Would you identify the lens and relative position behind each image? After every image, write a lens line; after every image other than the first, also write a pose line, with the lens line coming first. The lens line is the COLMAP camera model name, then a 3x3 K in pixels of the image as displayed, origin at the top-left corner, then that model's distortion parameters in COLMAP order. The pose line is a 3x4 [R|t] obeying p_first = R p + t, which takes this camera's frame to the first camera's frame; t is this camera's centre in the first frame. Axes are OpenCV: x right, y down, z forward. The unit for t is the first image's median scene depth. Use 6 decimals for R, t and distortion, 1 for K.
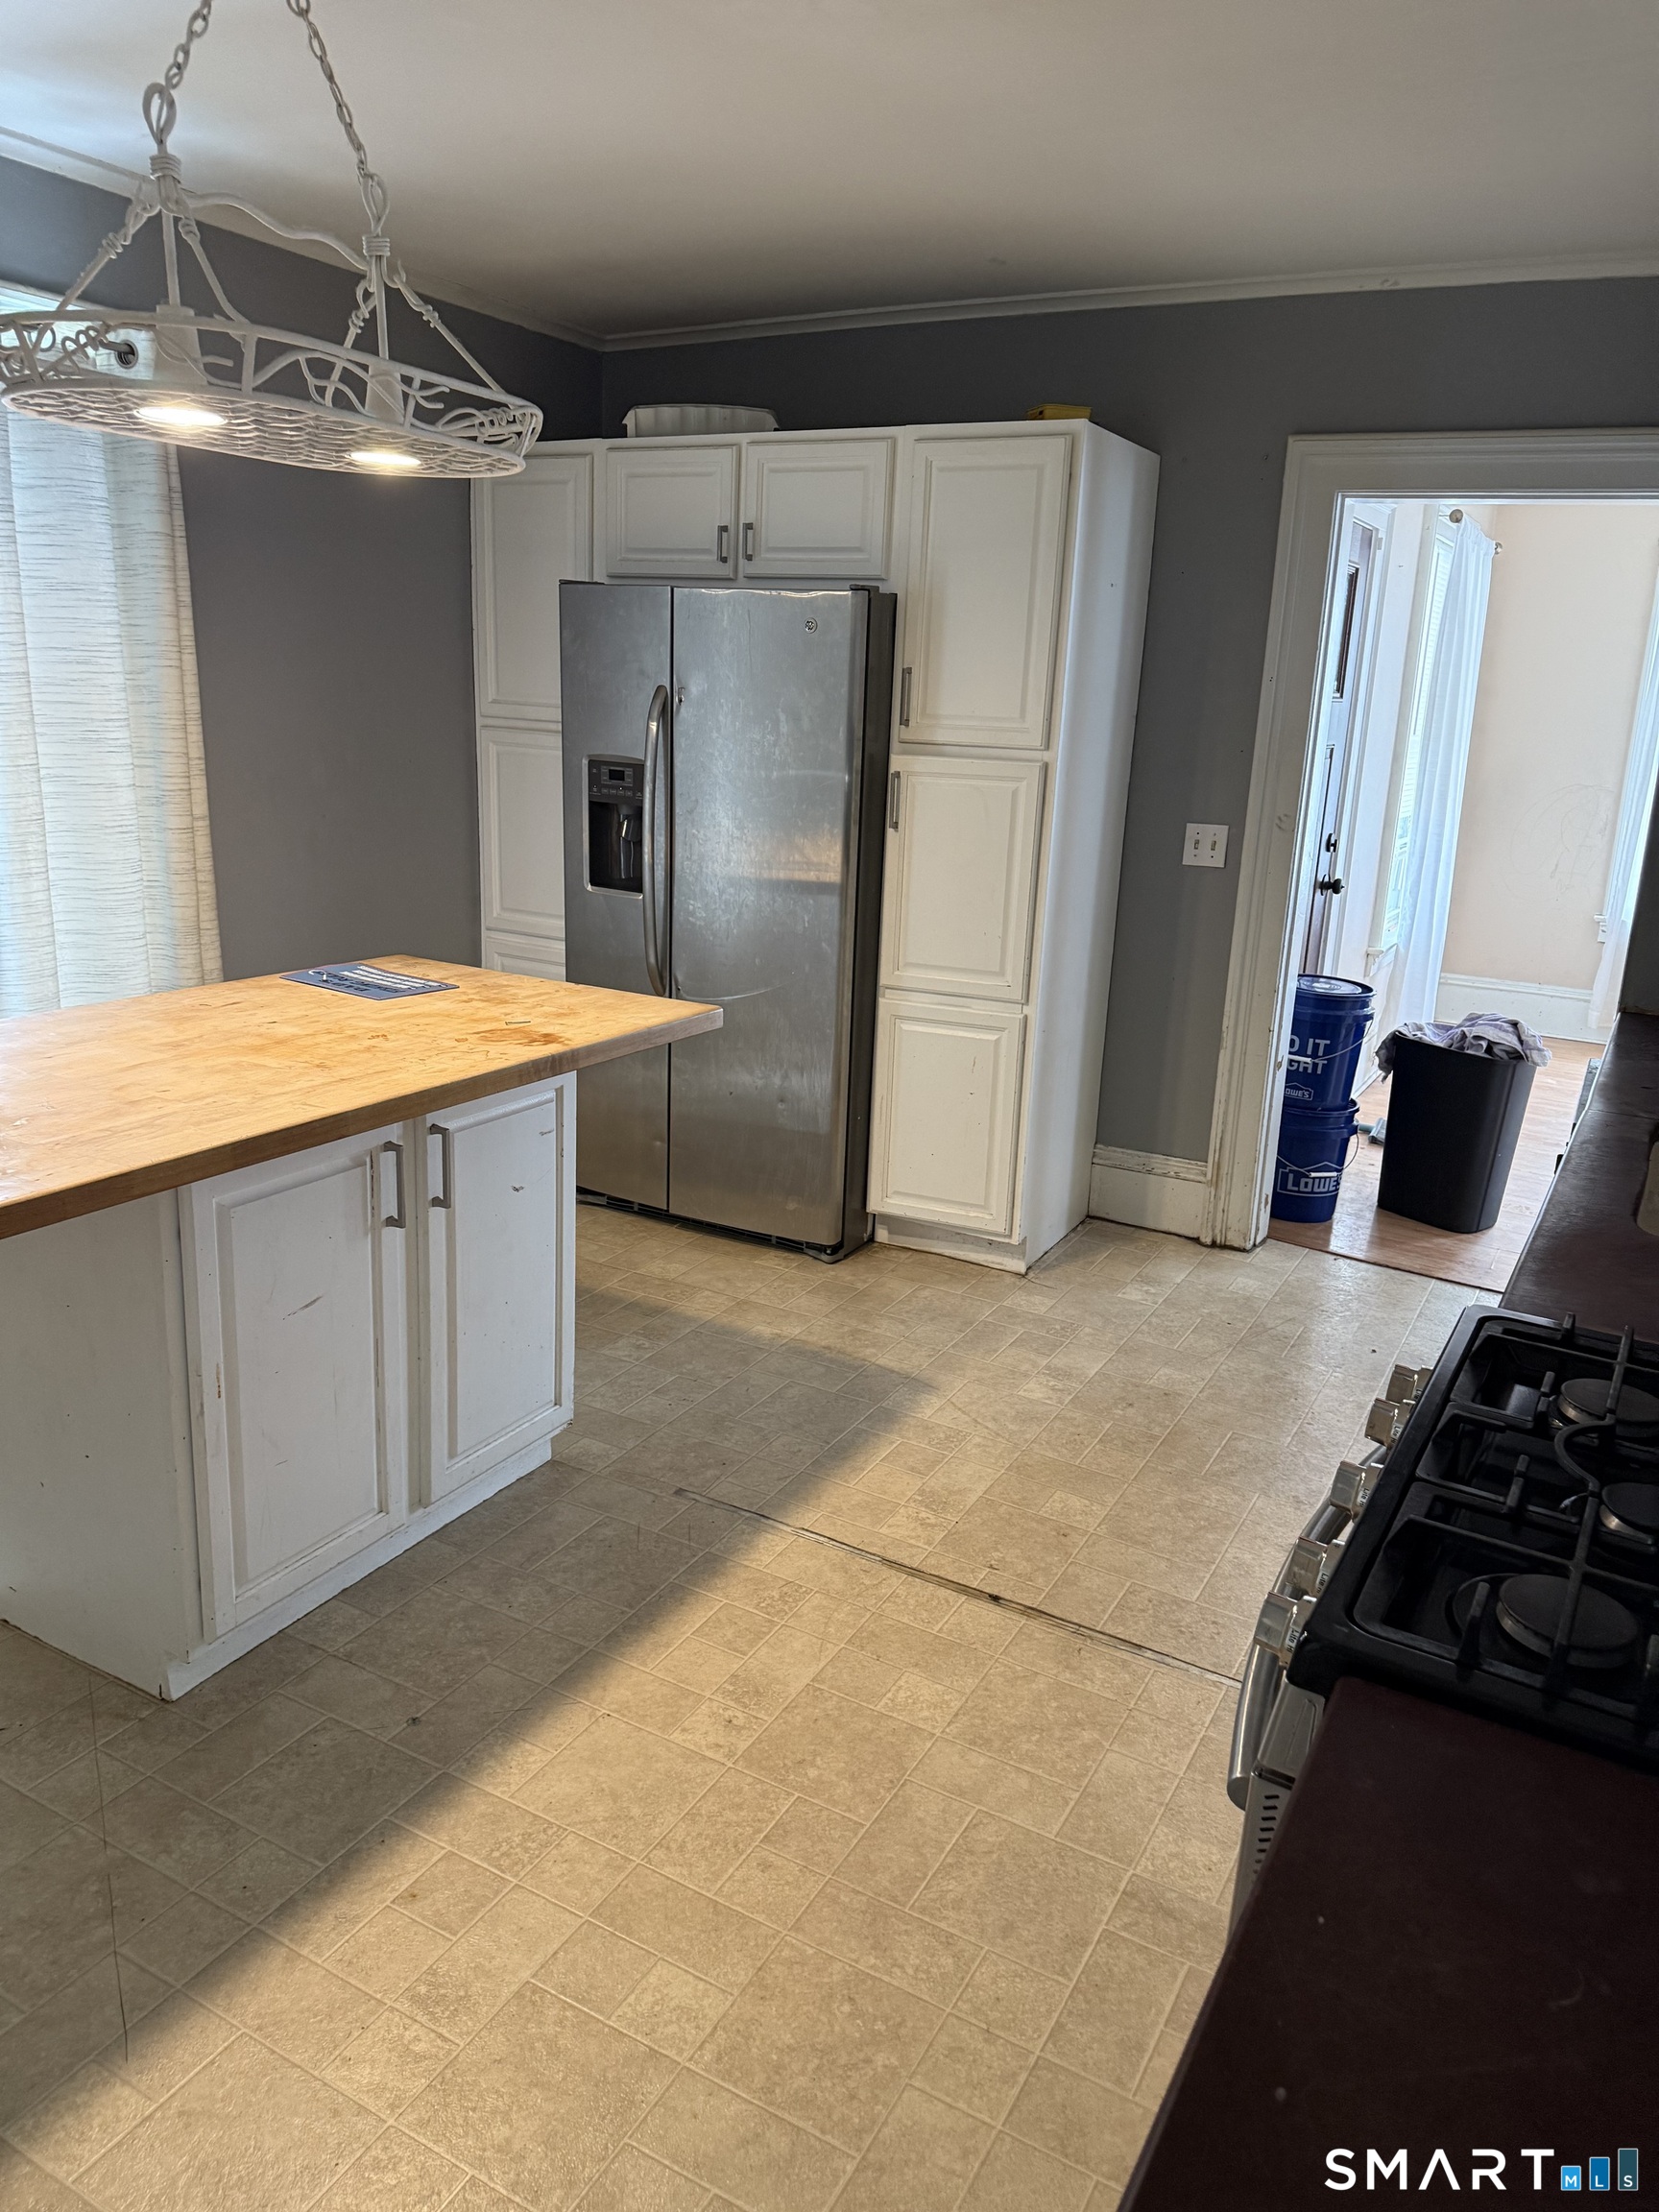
lens RADIAL K [[1569.9, 0, 823.7], [0, 1569.9, 1093.9], [0, 0, 1]] dist [0.049244, -0.068876]
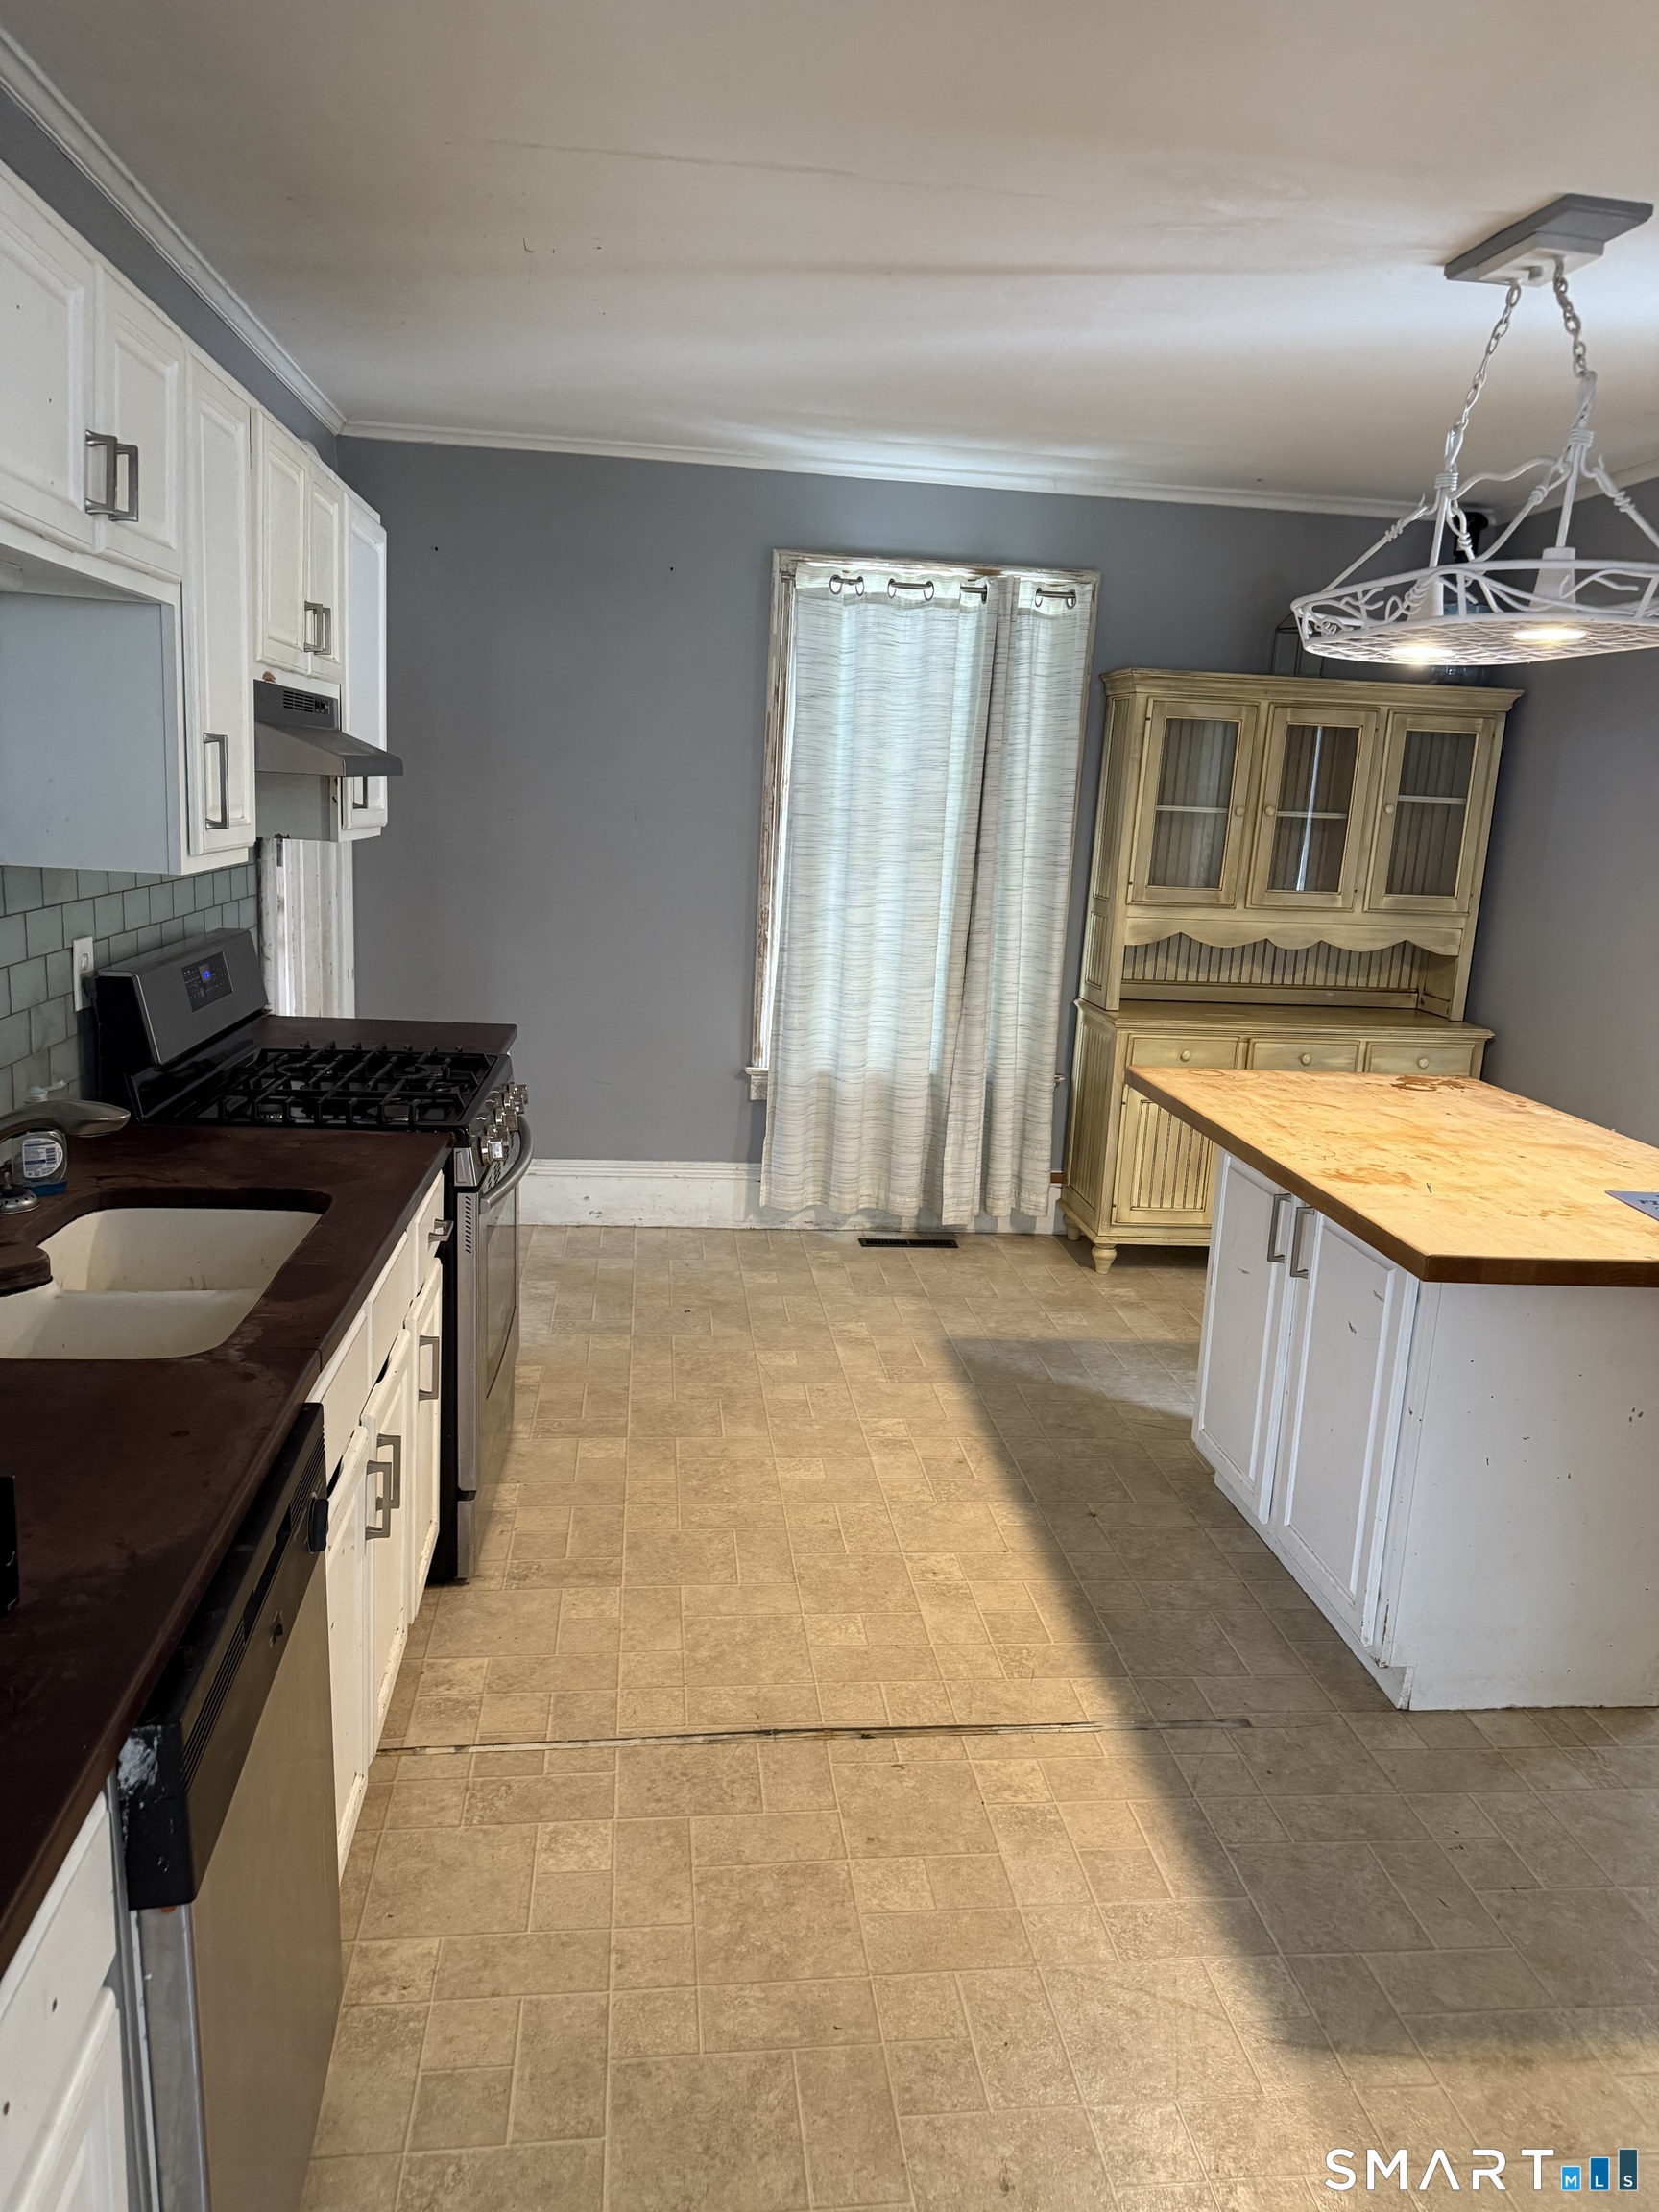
lens RADIAL K [[1569.9, 0, 830.2], [0, 1569.9, 1112.6], [0, 0, 1]] dist [0.049244, -0.068876]
pose [[-0.809216, 0.034481, -0.586499, 0.701137], [-0.238301, 0.893207, 0.381306, -0.391255], [0.537012, 0.448323, -0.714580, 1.562573]]
